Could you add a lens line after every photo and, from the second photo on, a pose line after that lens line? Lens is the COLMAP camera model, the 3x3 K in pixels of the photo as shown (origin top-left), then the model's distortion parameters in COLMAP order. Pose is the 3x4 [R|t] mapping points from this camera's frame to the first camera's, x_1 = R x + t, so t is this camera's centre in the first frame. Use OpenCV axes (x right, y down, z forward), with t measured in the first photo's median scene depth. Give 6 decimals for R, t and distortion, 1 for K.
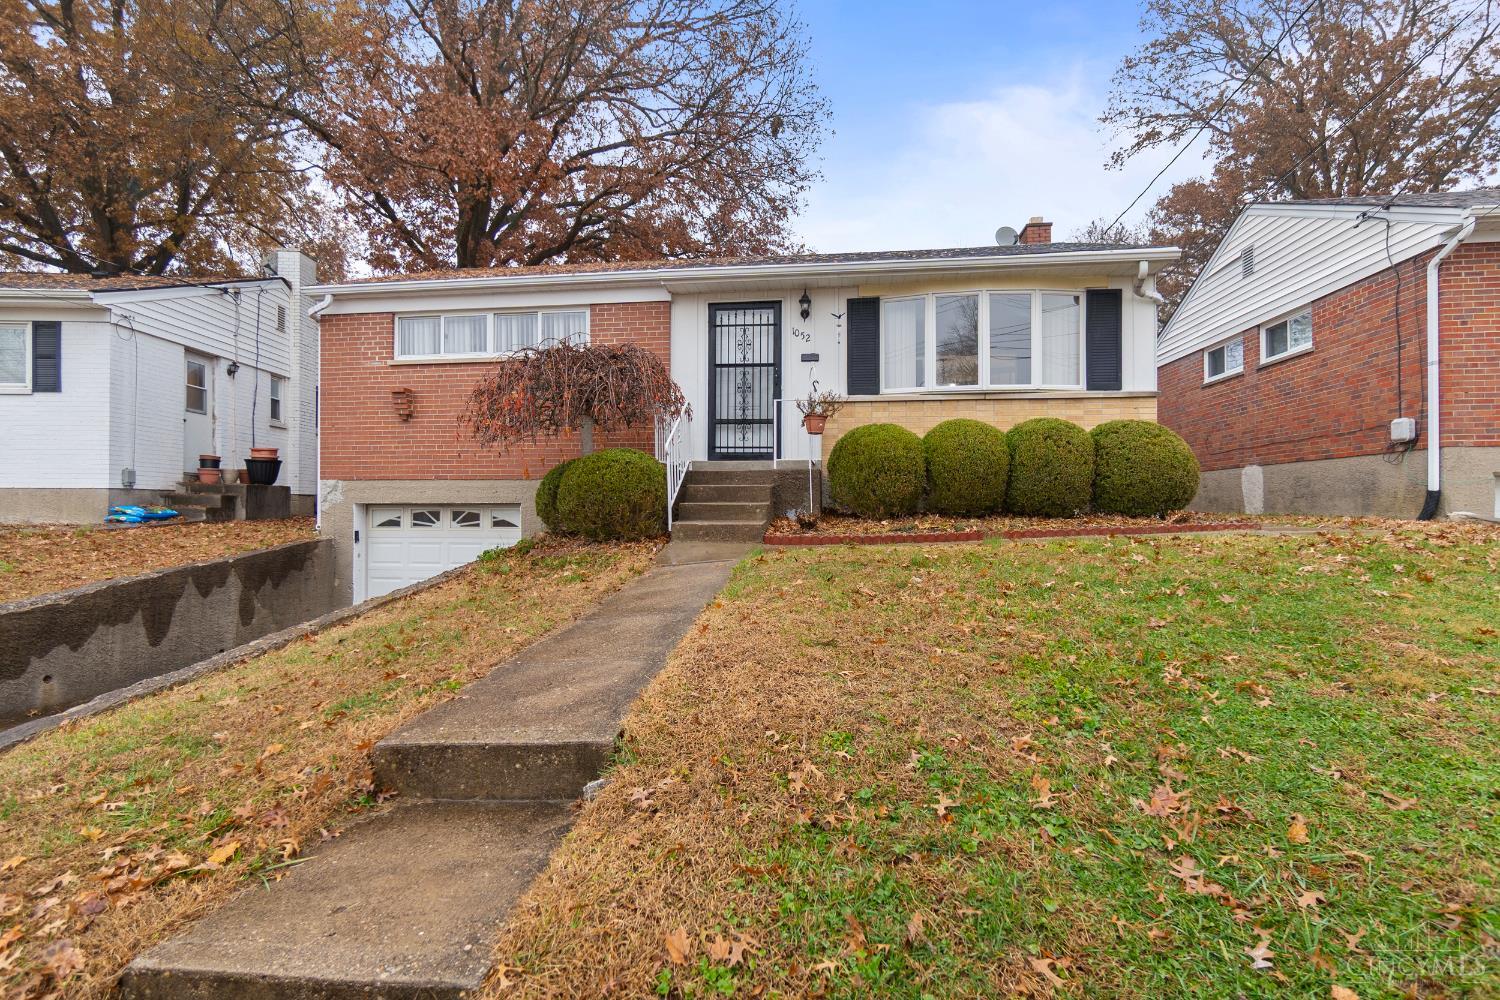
lens RADIAL K [[690.5, 0, 751.1], [0, 690.5, 511.9], [0, 0, 1]] dist [-0.001098, 0.000138]
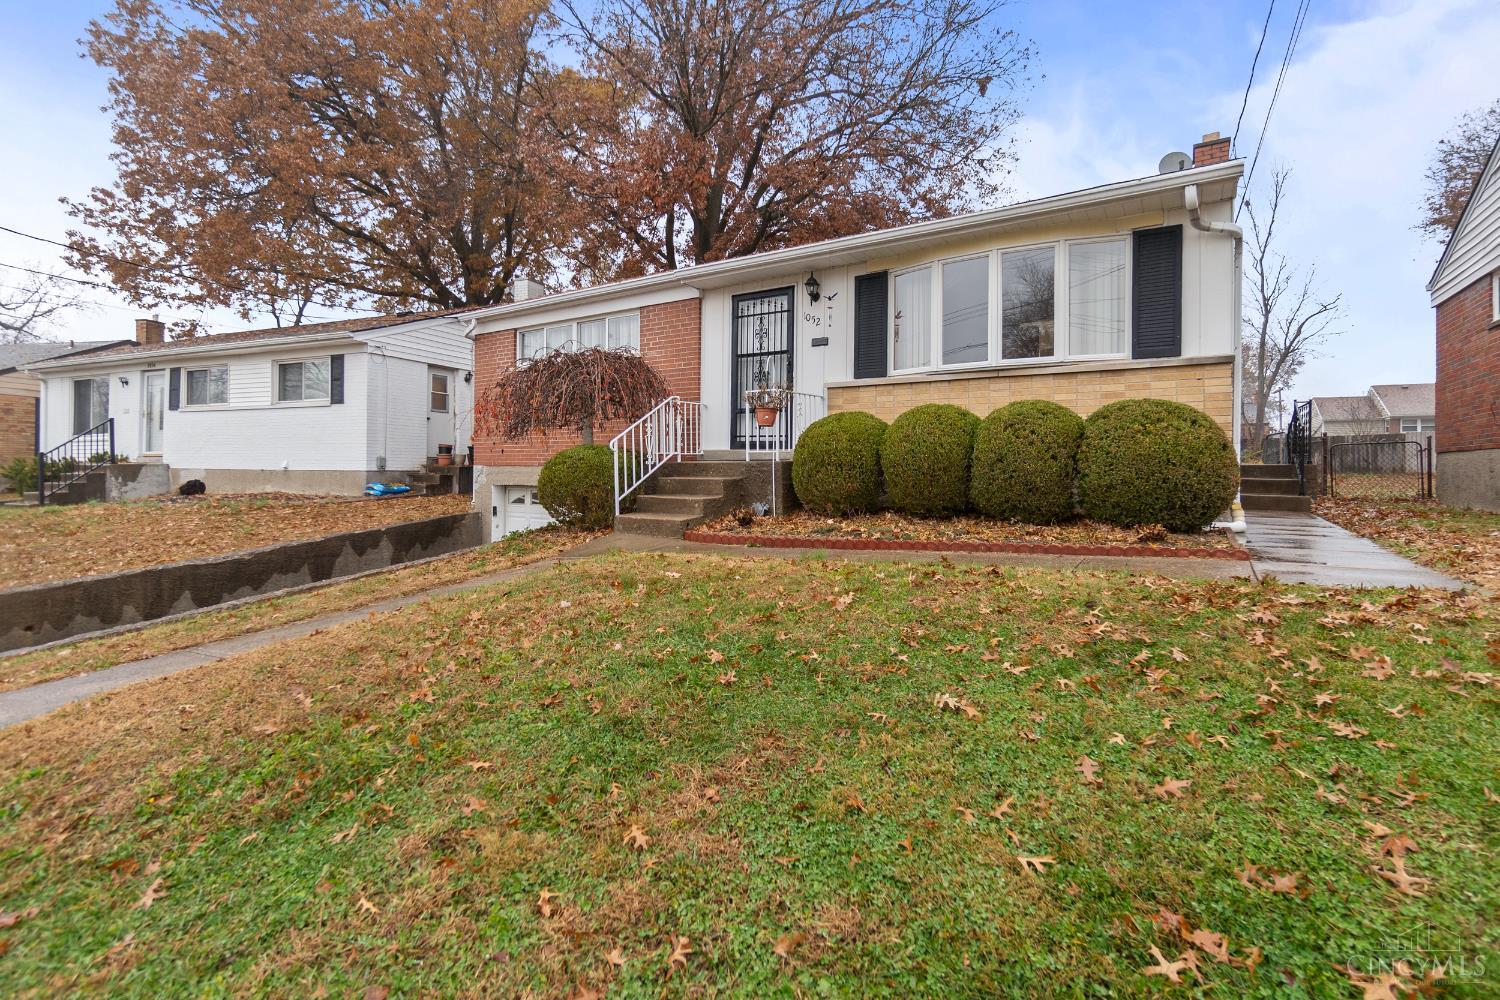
lens RADIAL K [[659.7, 0, 751.4], [0, 659.7, 486.0], [0, 0, 1]] dist [-0.000365, 0.000848]
pose [[0.908297, 0.015735, -0.418029, 0.378349], [-0.010375, 0.999832, 0.015091, -0.035330], [0.418196, -0.009370, 0.908308, 0.122447]]
